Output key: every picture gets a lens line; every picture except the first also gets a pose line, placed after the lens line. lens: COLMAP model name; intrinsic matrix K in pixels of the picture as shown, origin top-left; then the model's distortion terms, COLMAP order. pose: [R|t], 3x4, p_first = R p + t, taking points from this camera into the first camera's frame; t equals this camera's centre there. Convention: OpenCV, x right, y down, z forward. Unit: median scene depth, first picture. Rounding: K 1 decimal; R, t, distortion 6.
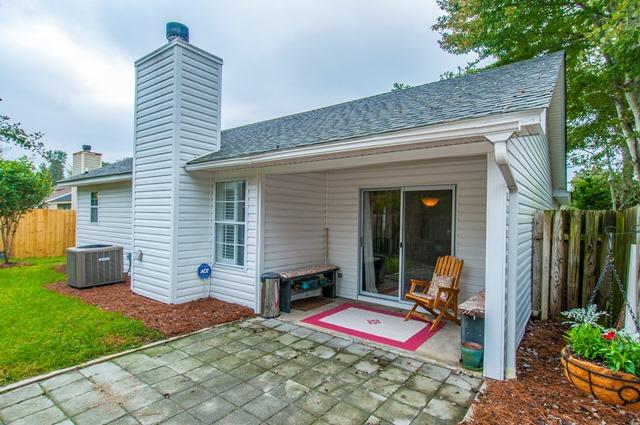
lens RADIAL K [[331.7, 0, 326.8], [0, 331.7, 215.0], [0, 0, 1]] dist [0.011588, -0.009831]
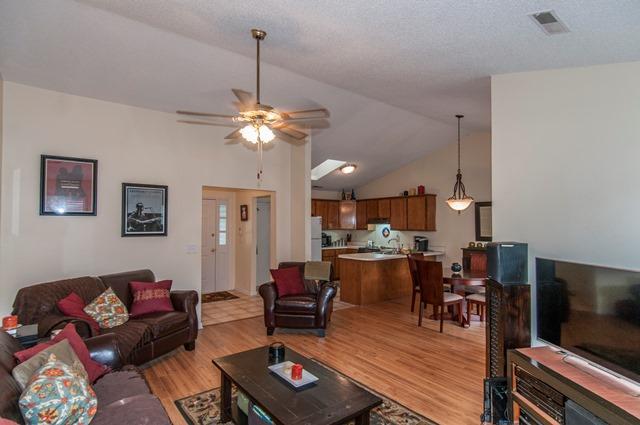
lens RADIAL K [[331.7, 0, 326.8], [0, 331.7, 215.0], [0, 0, 1]] dist [0.011588, -0.009831]
pose [[0.262382, 0.007470, 0.964935, -0.657873], [-0.002182, 0.999972, -0.007147, -0.012164], [-0.964962, -0.000231, 0.262391, 1.438278]]
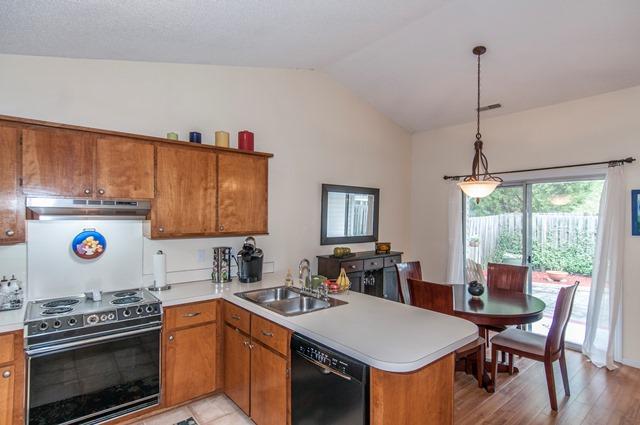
lens RADIAL K [[331.7, 0, 326.8], [0, 331.7, 215.0], [0, 0, 1]] dist [0.011588, -0.009831]
pose [[-0.973073, -0.022976, 0.229348, 0.541904], [-0.025338, 0.999652, -0.007358, 0.009630], [-0.229099, -0.012971, -0.973317, 1.998197]]
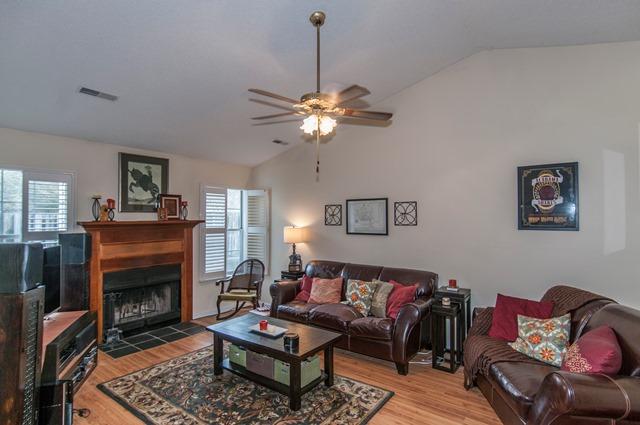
lens RADIAL K [[331.7, 0, 326.8], [0, 331.7, 215.0], [0, 0, 1]] dist [0.011588, -0.009831]
pose [[-0.005902, -0.028381, -0.999580, 0.355123], [0.006723, 0.999573, -0.028421, 0.005086], [0.999960, -0.006888, -0.005708, 1.708171]]
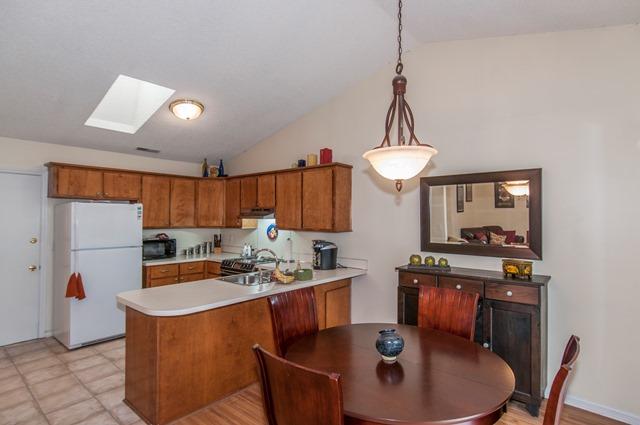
lens RADIAL K [[331.7, 0, 326.8], [0, 331.7, 215.0], [0, 0, 1]] dist [0.011588, -0.009831]
pose [[0.061488, -0.010501, 0.998053, 0.054873], [-0.009341, 0.999895, 0.011096, -0.001813], [-0.998064, -0.010005, 0.061384, 1.369963]]
